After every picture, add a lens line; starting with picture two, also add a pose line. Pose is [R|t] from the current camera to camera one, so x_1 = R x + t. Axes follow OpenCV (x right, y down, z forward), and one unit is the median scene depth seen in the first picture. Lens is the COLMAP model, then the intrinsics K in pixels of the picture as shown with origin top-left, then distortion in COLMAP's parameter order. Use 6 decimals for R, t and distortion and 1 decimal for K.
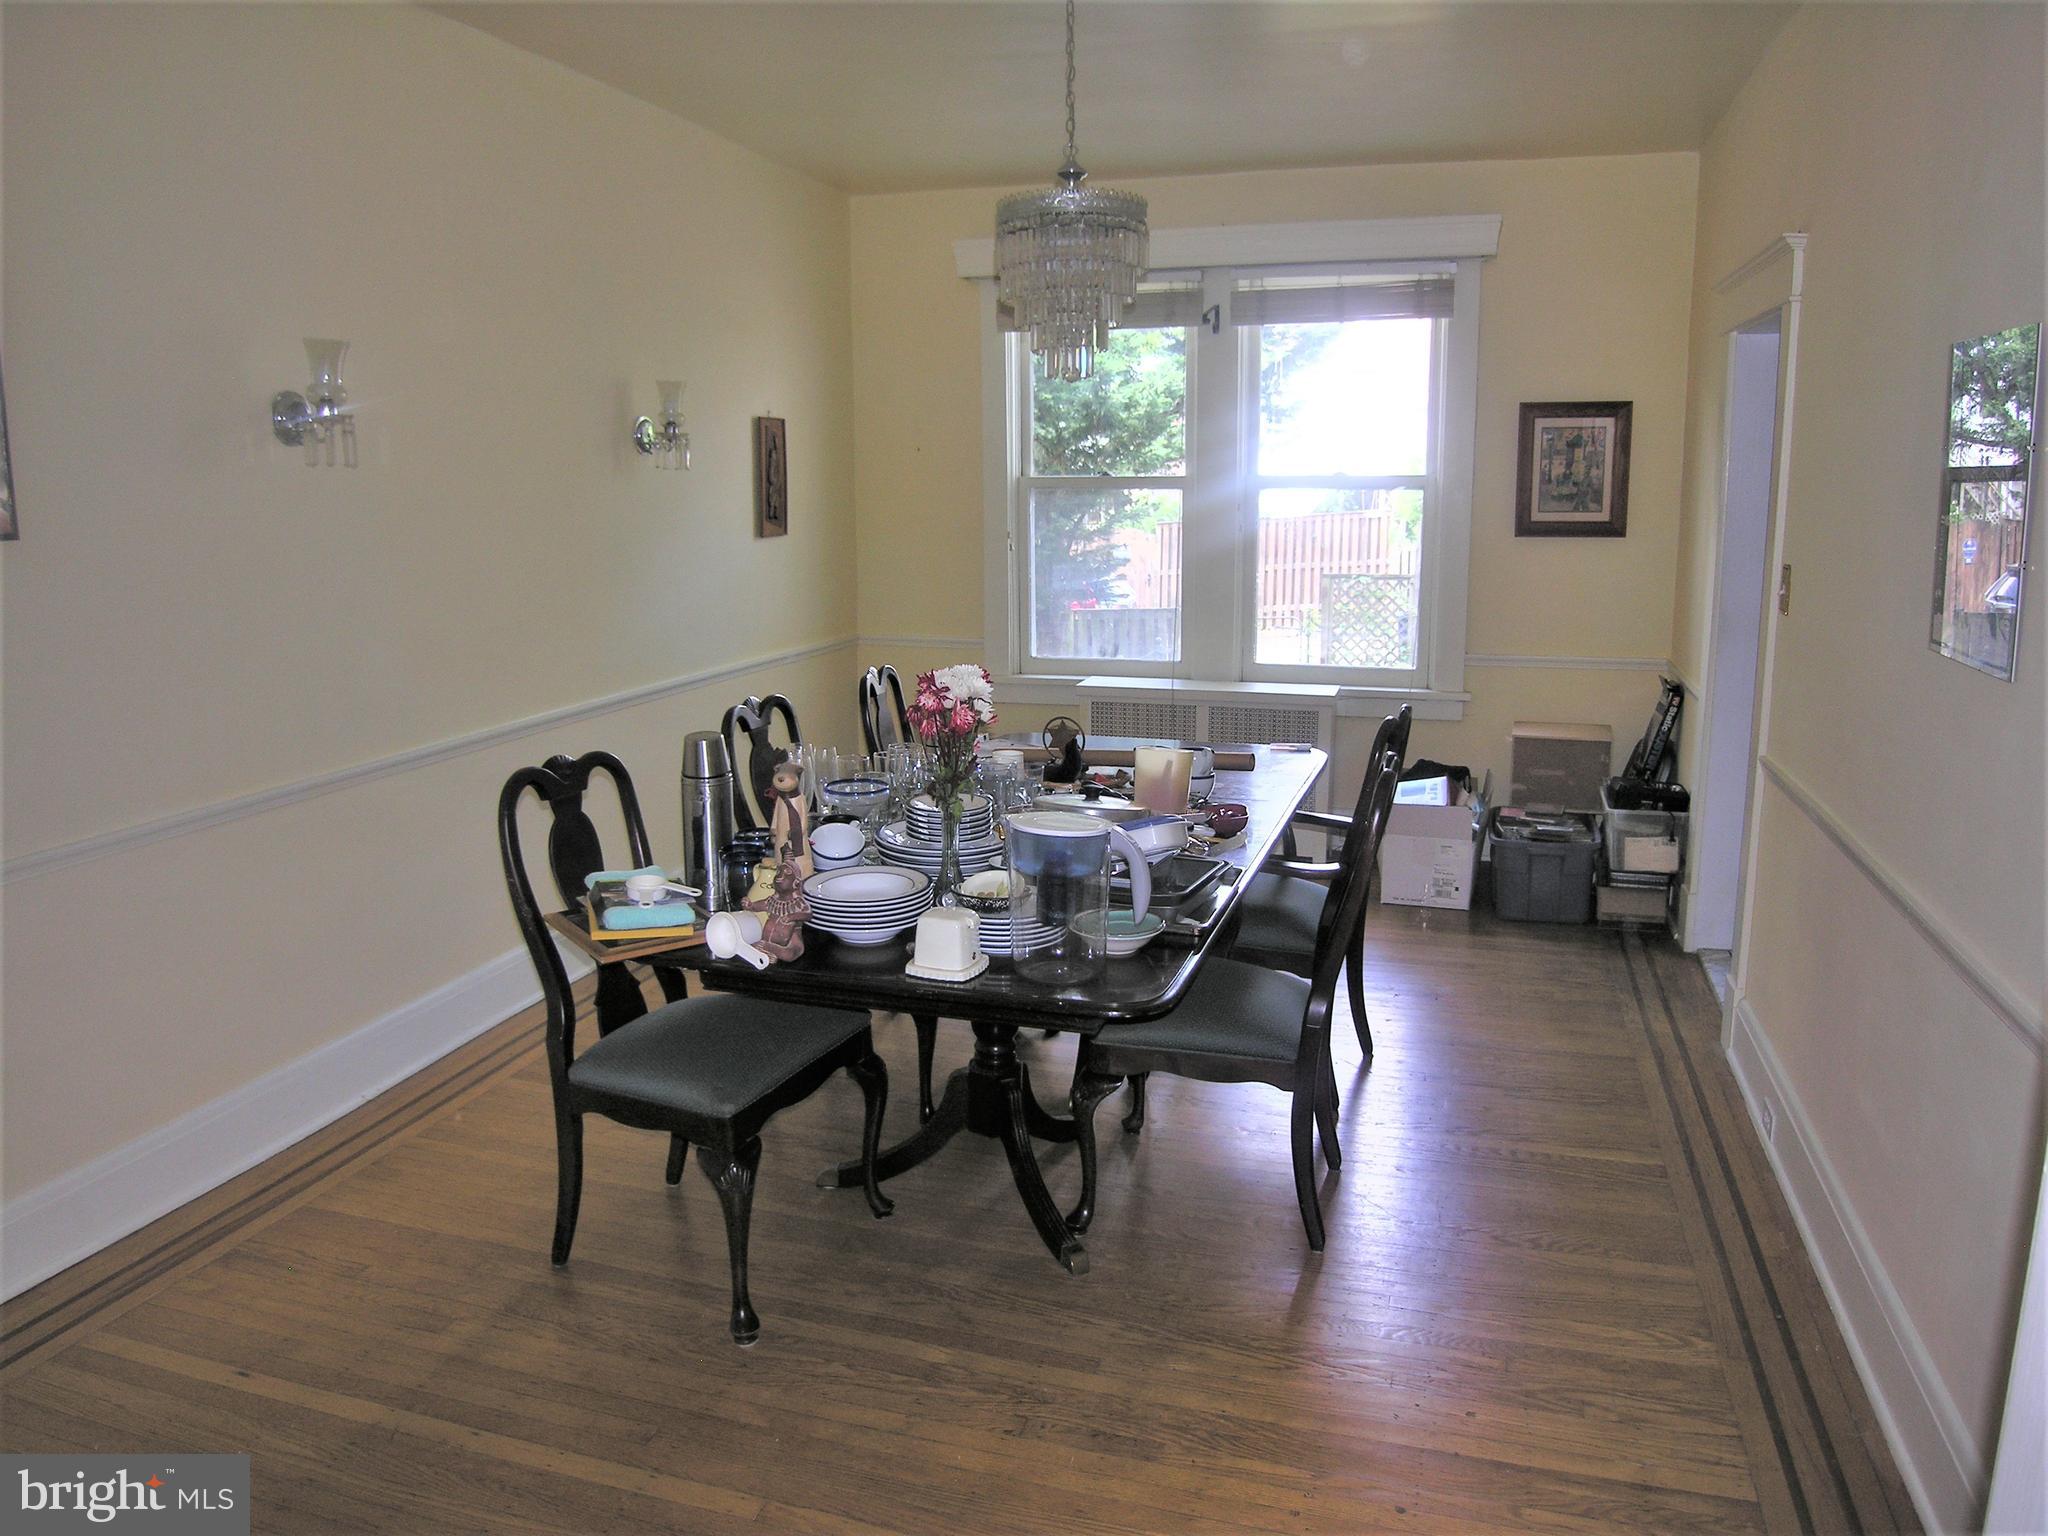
lens RADIAL K [[1479.0, 0, 1016.3], [0, 1479.0, 777.7], [0, 0, 1]] dist [-0.056460, 0.000792]
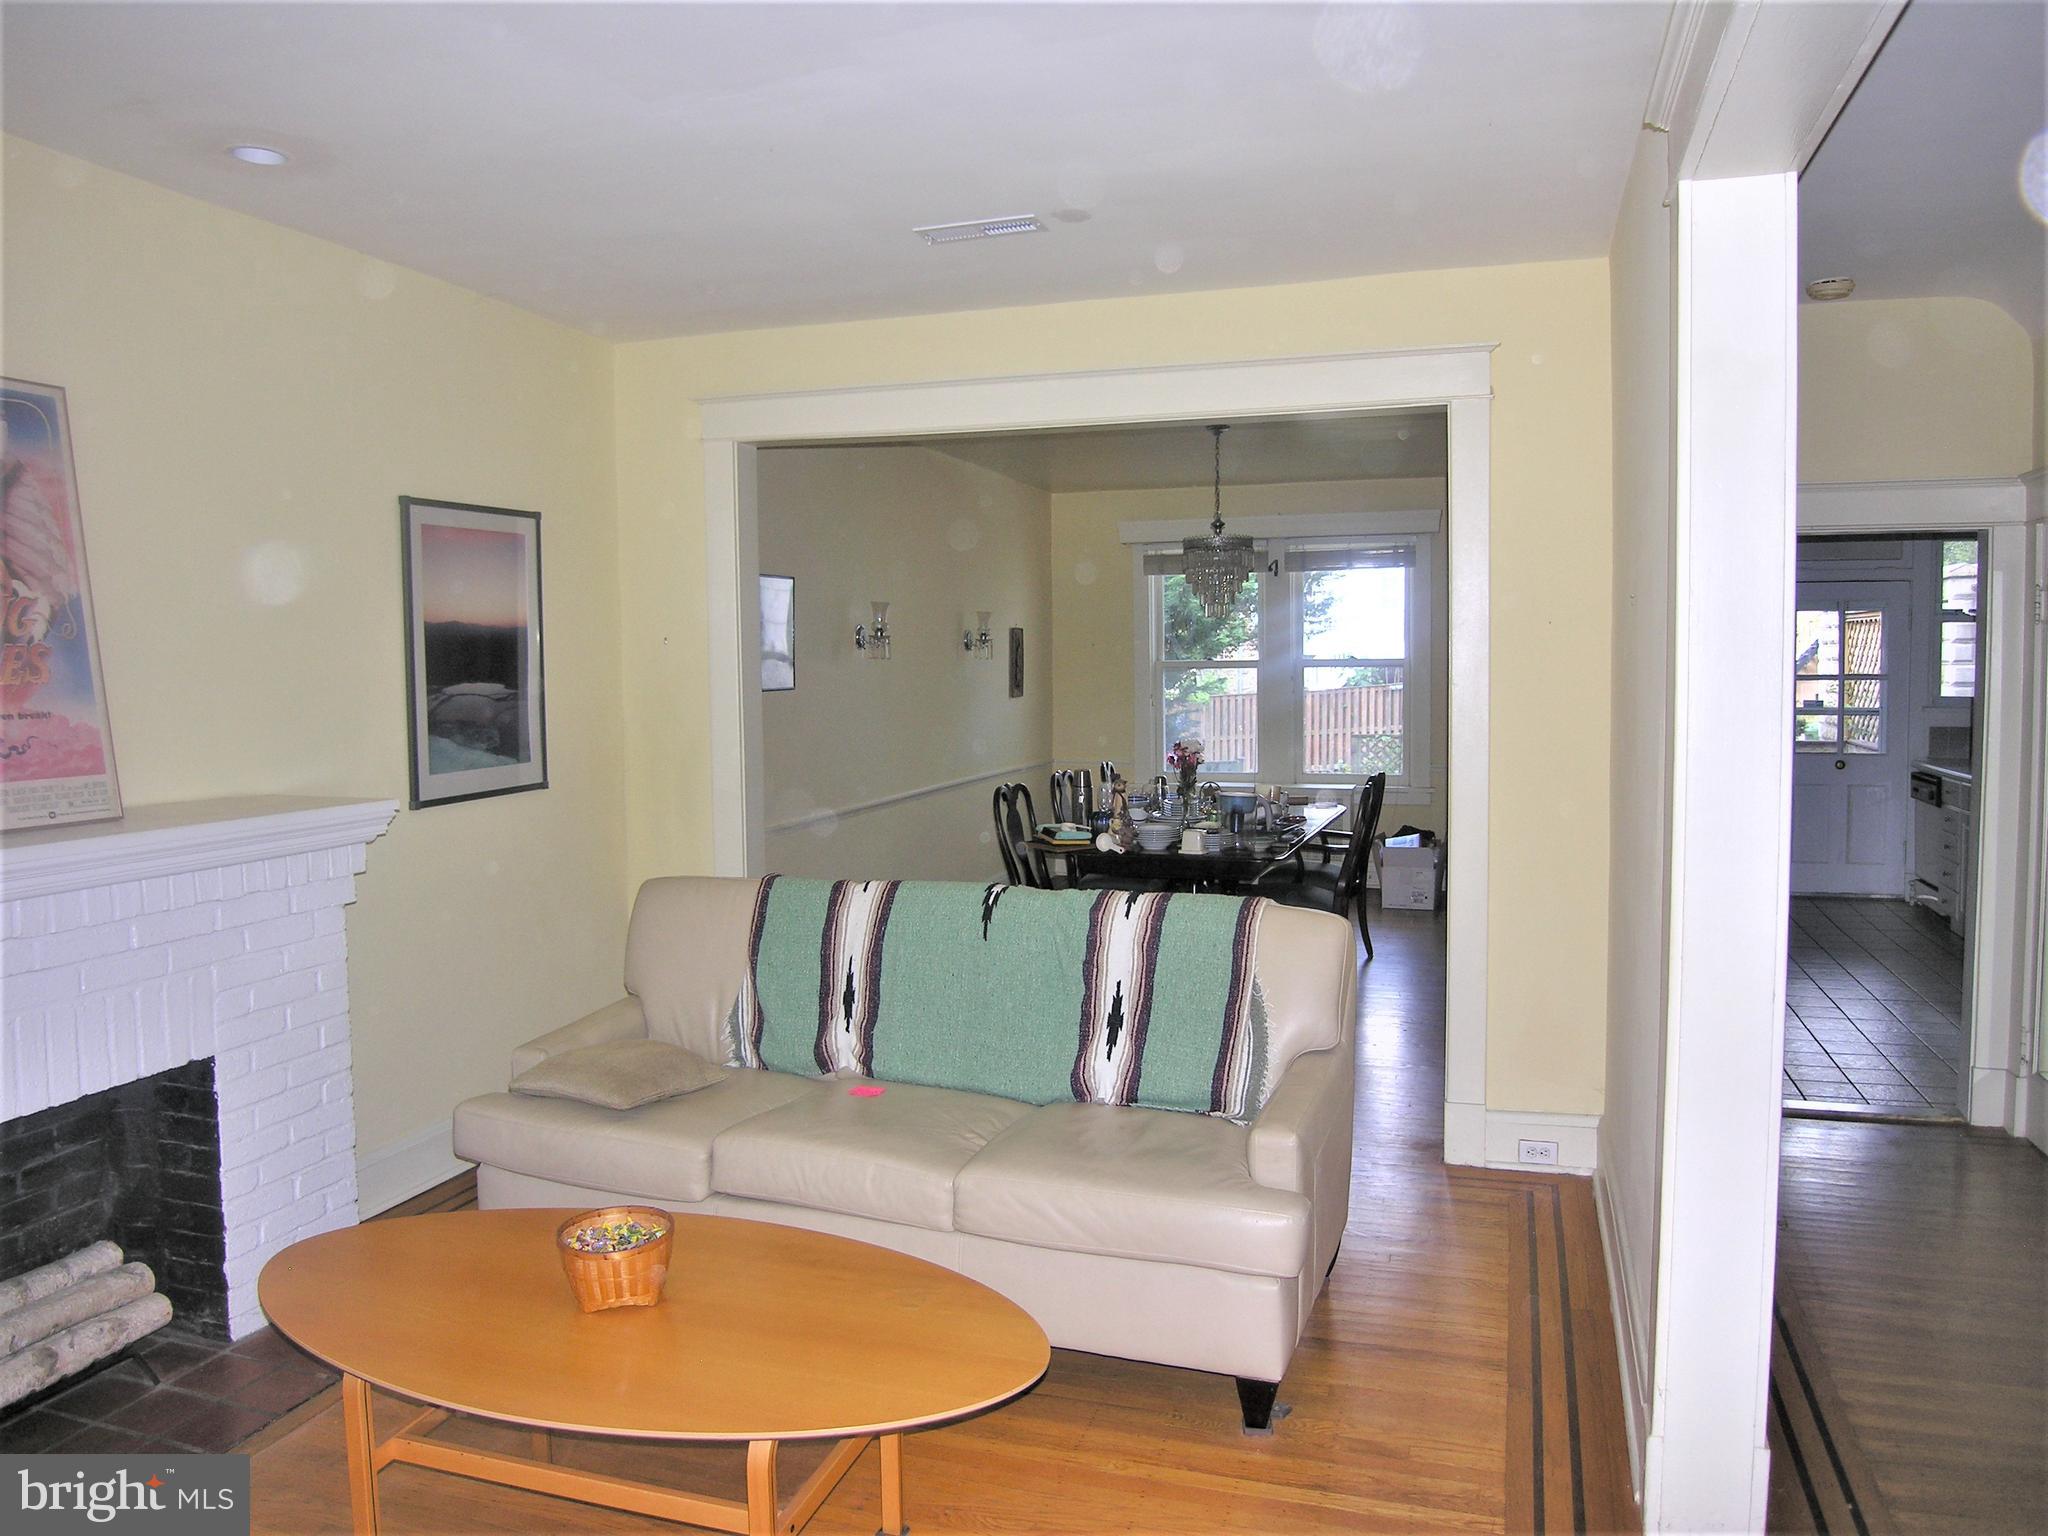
lens RADIAL K [[1479.0, 0, 1029.2], [0, 1479.0, 753.2], [0, 0, 1]] dist [-0.056460, 0.000792]
pose [[0.999852, -0.003714, -0.016802, -0.124534], [0.001414, 0.990865, -0.134850, 0.130392], [0.017149, 0.134807, 0.990724, -0.677634]]
